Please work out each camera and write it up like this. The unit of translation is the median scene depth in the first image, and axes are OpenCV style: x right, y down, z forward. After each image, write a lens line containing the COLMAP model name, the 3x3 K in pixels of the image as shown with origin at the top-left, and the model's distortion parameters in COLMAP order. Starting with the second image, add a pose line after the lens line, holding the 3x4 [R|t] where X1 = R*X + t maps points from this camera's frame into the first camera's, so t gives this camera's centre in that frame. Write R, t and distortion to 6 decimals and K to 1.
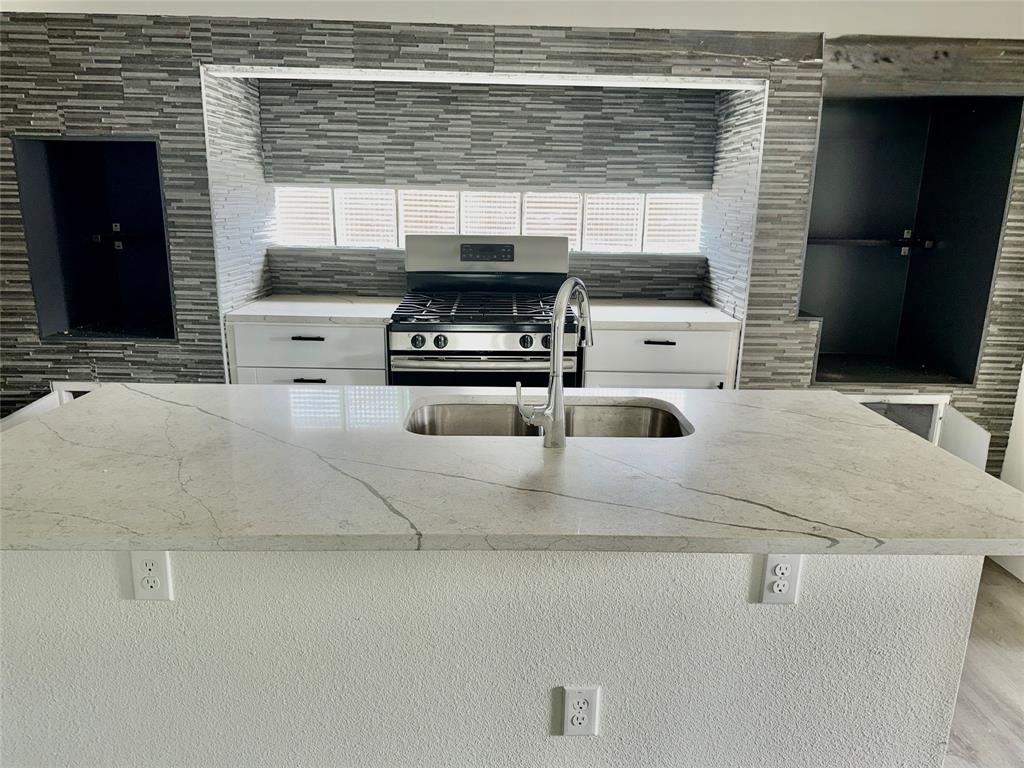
lens RADIAL K [[723.7, 0, 513.9], [0, 723.7, 386.5], [0, 0, 1]] dist [0.002024, -0.025554]
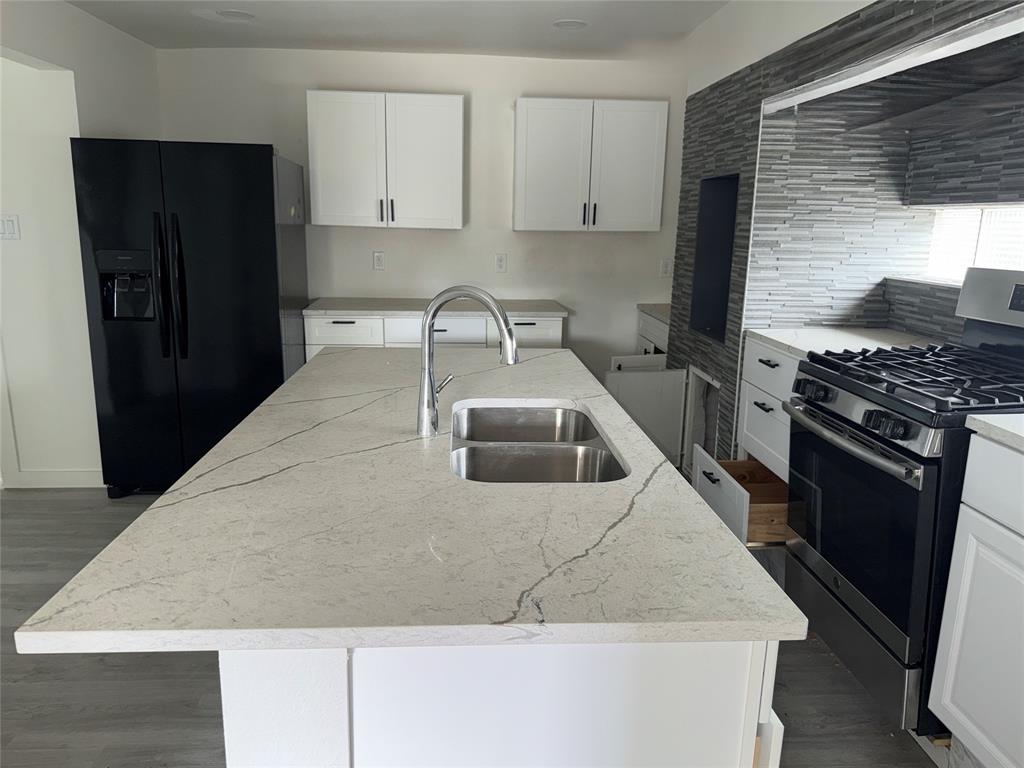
lens RADIAL K [[723.7, 0, 511.8], [0, 723.7, 380.2], [0, 0, 1]] dist [0.002024, -0.025554]
pose [[0.066119, 0.194212, -0.978729, 0.553454], [-0.255600, 0.951444, 0.171530, -0.105804], [0.964519, 0.238821, 0.112549, 0.486841]]
